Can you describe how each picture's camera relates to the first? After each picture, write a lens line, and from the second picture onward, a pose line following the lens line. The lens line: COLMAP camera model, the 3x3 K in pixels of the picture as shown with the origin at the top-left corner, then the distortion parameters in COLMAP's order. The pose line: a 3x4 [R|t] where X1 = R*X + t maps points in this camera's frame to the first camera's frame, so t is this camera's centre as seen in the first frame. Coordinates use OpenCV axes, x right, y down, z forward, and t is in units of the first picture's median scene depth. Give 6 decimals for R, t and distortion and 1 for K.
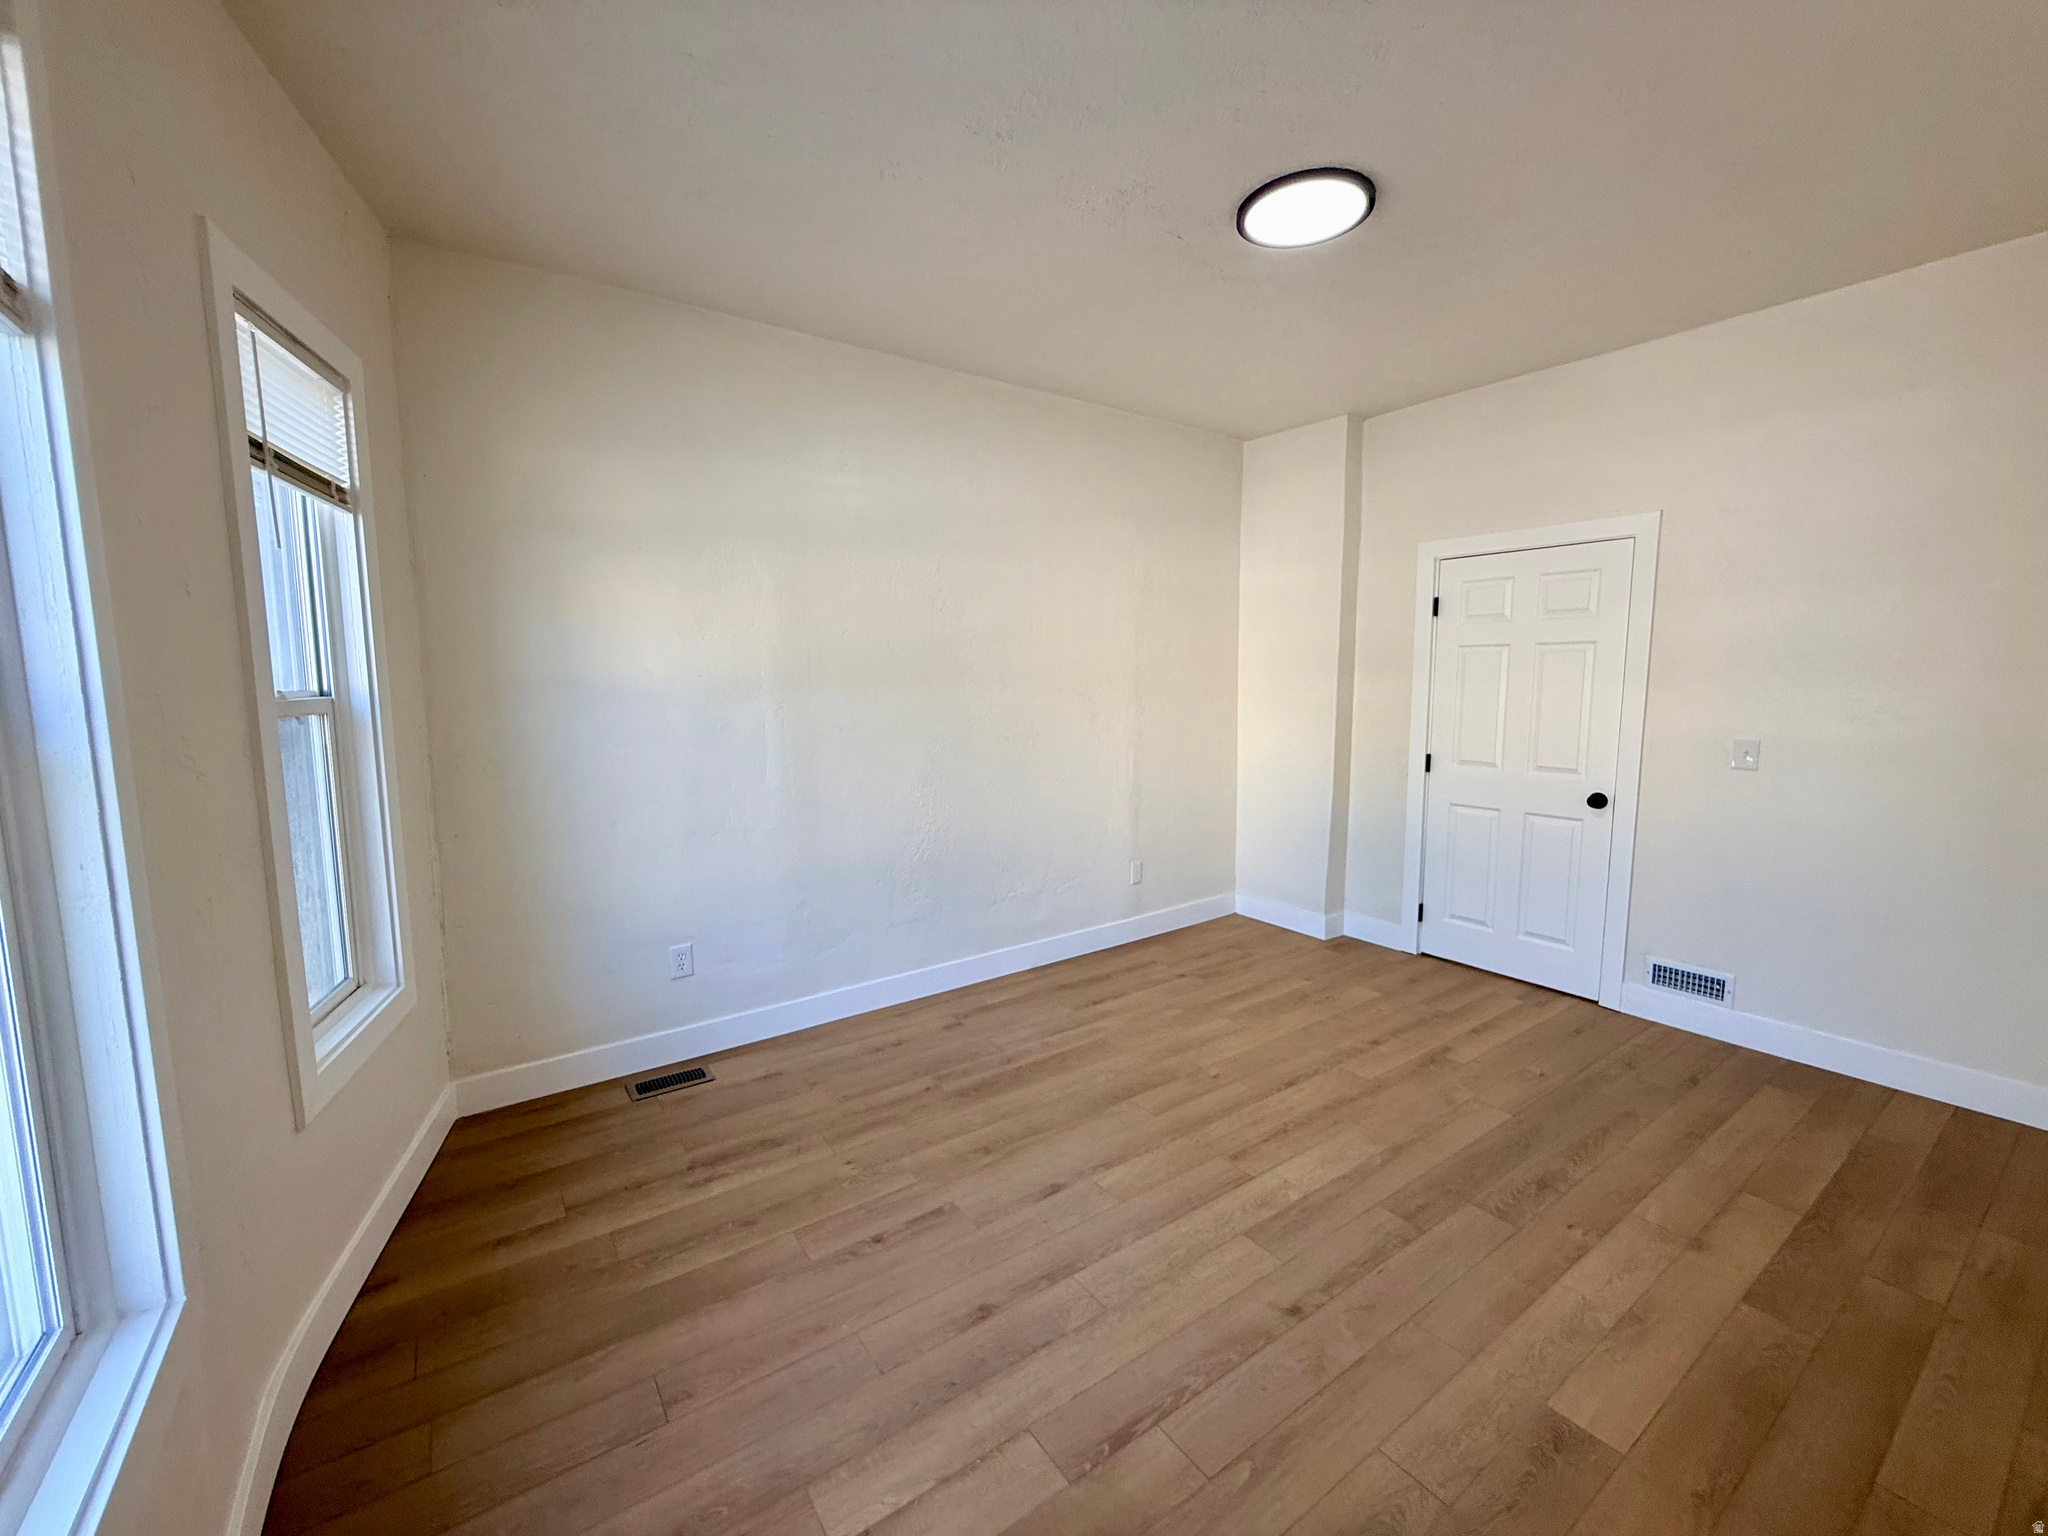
lens RADIAL K [[818.8, 0, 1014.2], [0, 818.8, 765.6], [0, 0, 1]] dist [-0.000445, 0.000375]
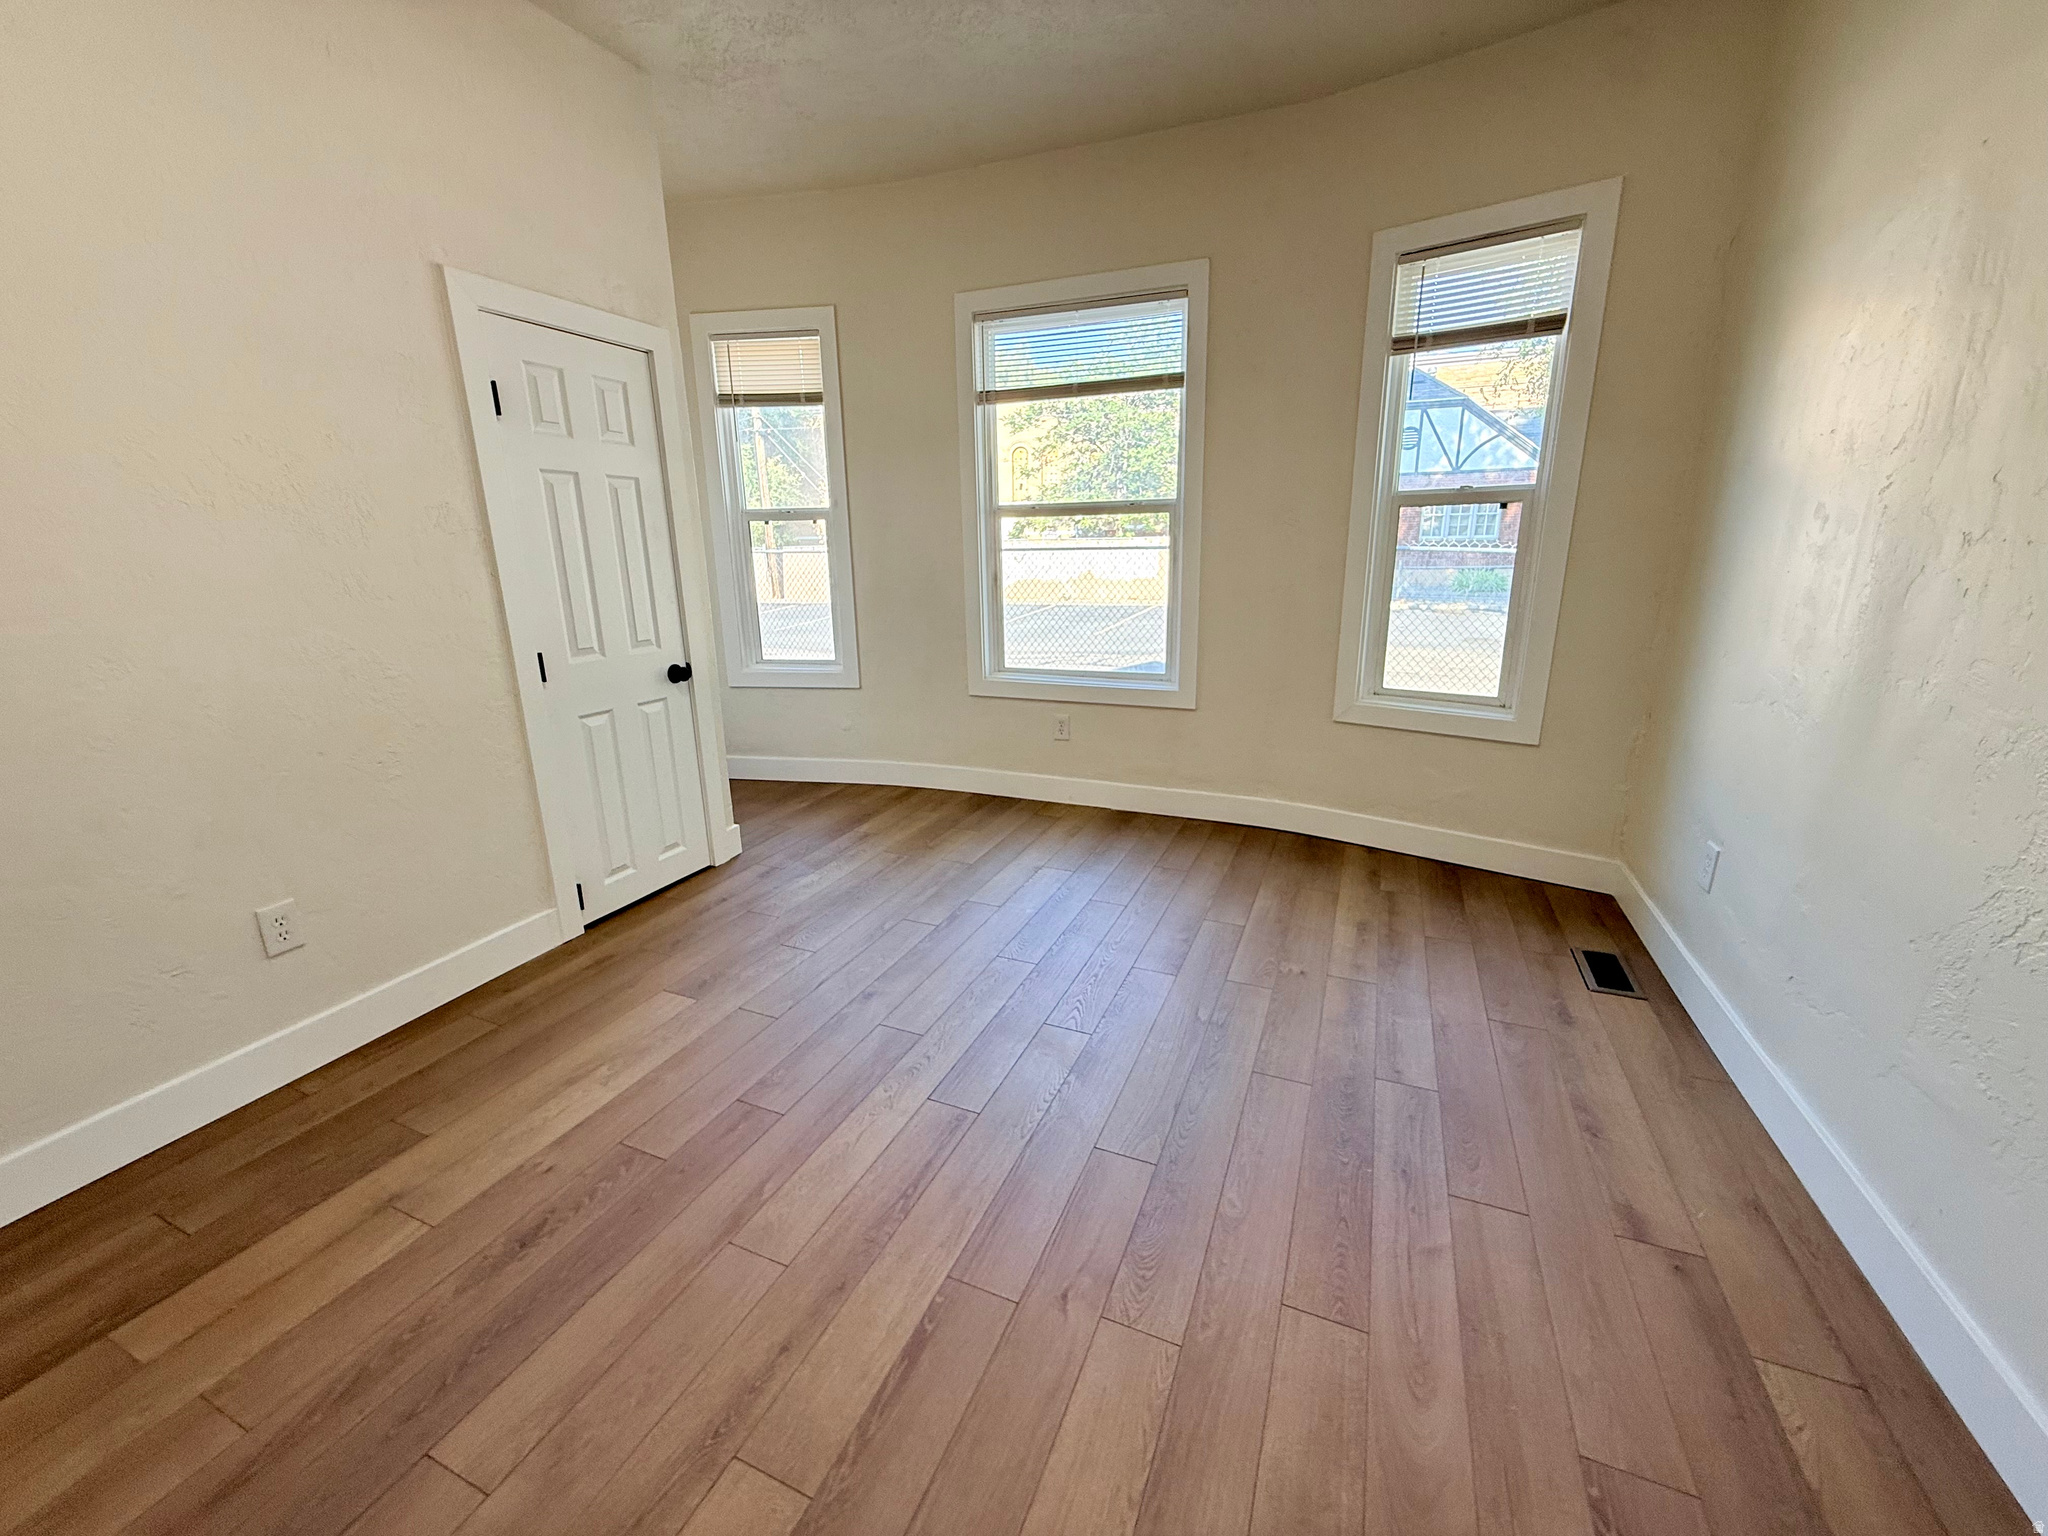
lens RADIAL K [[818.8, 0, 1014.2], [0, 818.8, 765.6], [0, 0, 1]] dist [-0.000445, 0.000375]
pose [[-0.851290, 0.156201, -0.500906, 0.581240], [-0.036850, 0.934504, 0.354039, -0.091755], [0.523400, 0.319848, -0.789778, 1.598087]]
